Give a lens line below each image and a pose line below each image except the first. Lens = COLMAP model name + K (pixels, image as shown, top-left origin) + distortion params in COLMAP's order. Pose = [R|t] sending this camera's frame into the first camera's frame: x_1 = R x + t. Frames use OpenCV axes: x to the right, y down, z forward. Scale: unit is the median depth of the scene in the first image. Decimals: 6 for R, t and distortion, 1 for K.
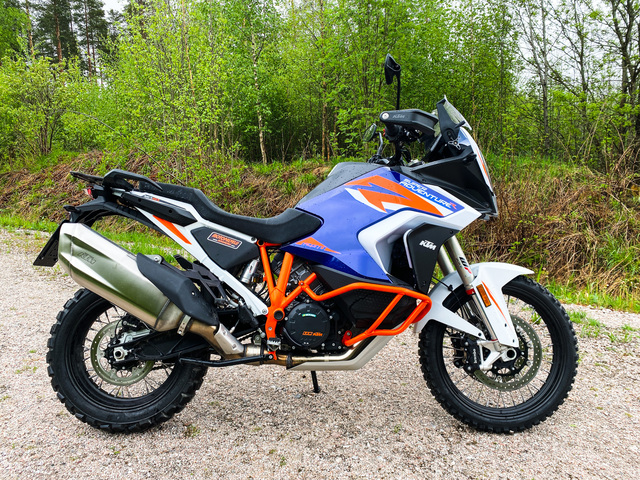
lens RADIAL K [[477.6, 0, 320.0], [0, 477.6, 240.0], [0, 0, 1]] dist [0.025133, -0.000661]
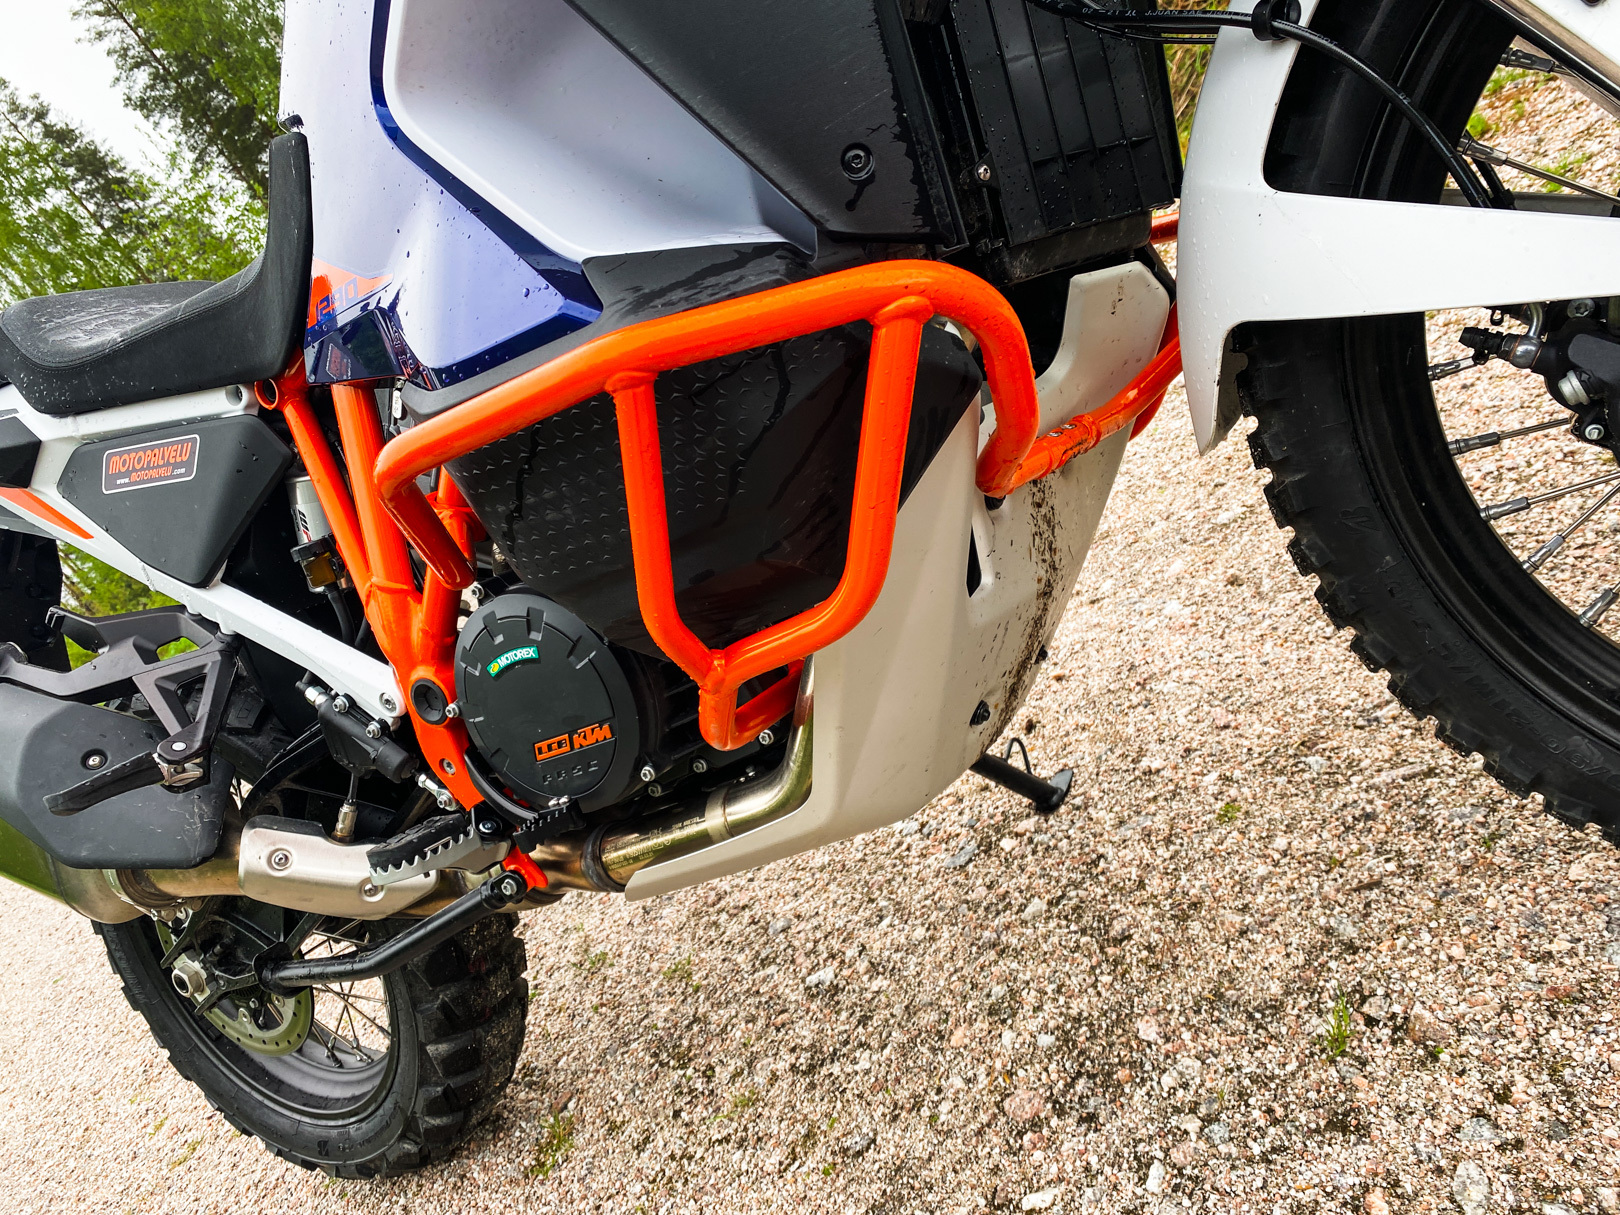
lens RADIAL K [[1250.5, 0, 805.2], [0, 1250.5, 587.7], [0, 0, 1]] dist [0.013226, -0.001003]
pose [[0.710647, -0.330568, -0.621052, 0.353439], [0.514480, 0.846285, 0.138247, 0.123555], [0.479887, -0.417764, 0.771480, 0.679885]]
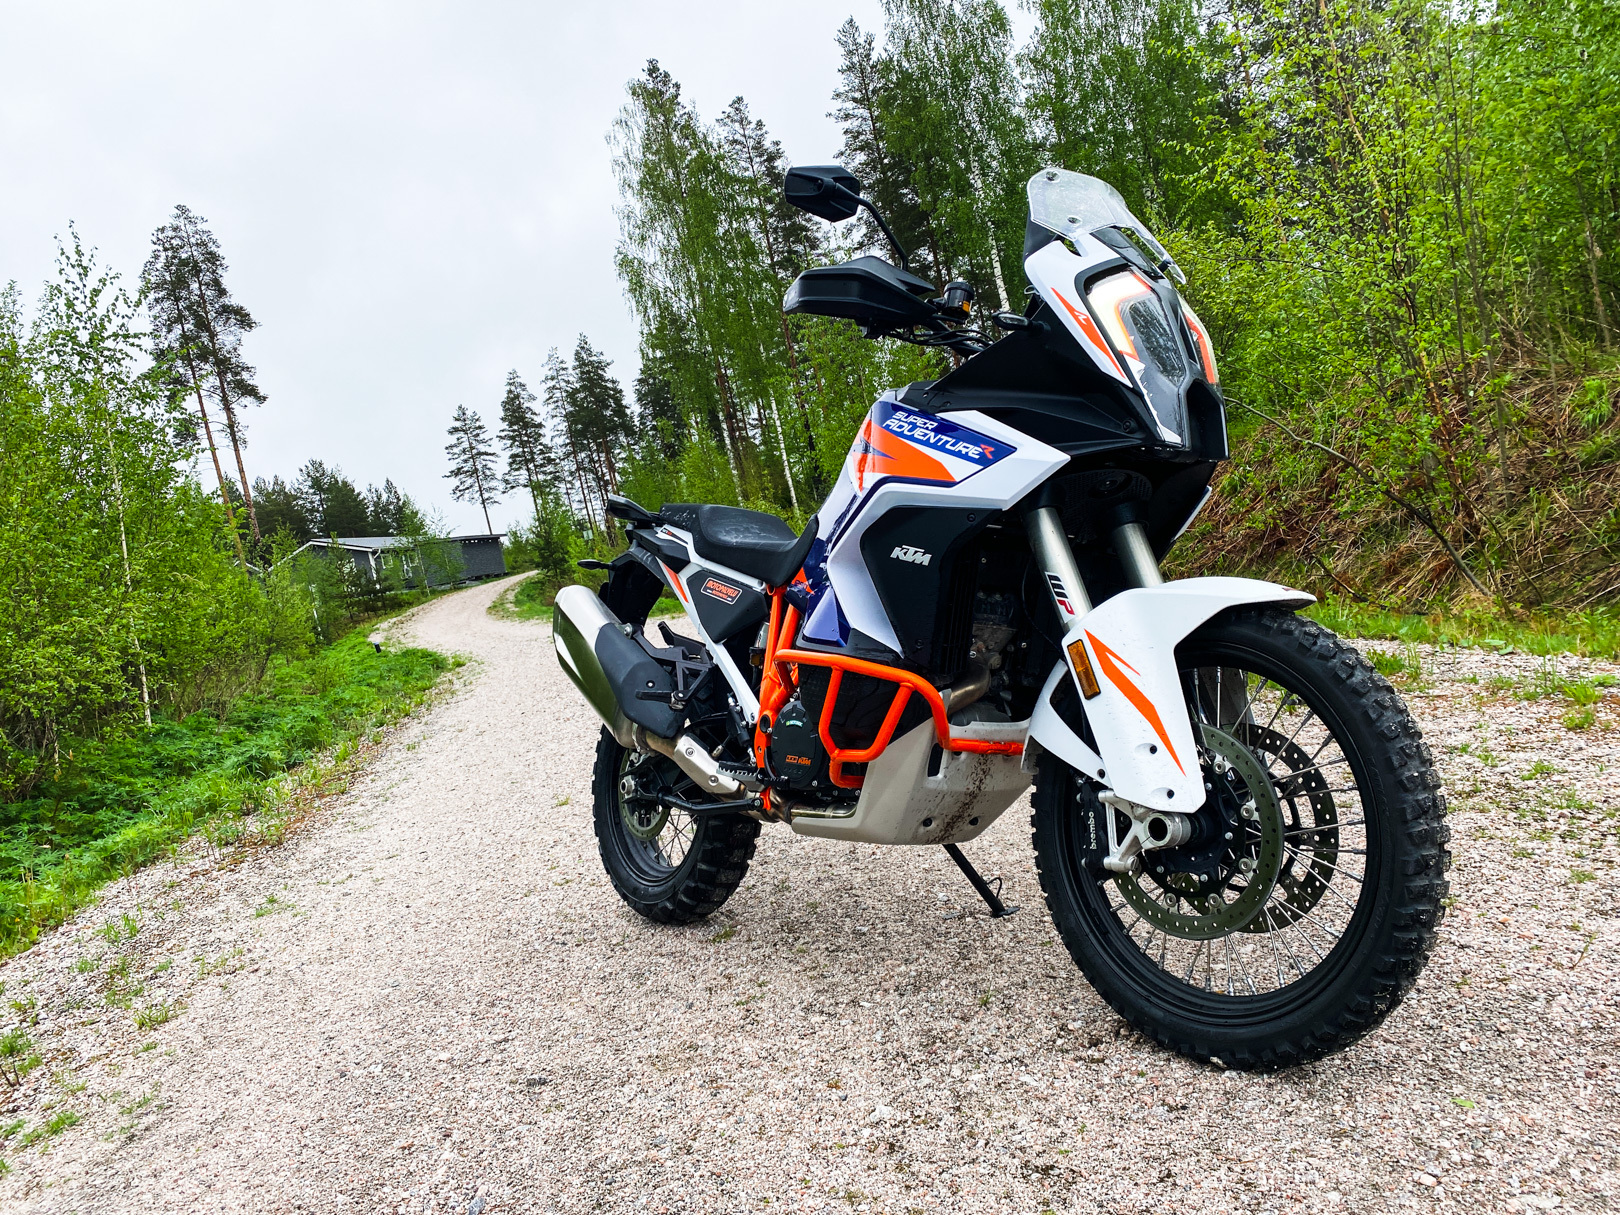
lens RADIAL K [[1250.5, 0, 805.2], [0, 1250.5, 587.7], [0, 0, 1]] dist [0.013226, -0.001003]
pose [[0.556793, -0.098827, -0.824751, 1.051458], [0.074909, 0.994826, -0.068635, 0.104674], [0.827267, -0.023566, 0.561315, 0.270264]]
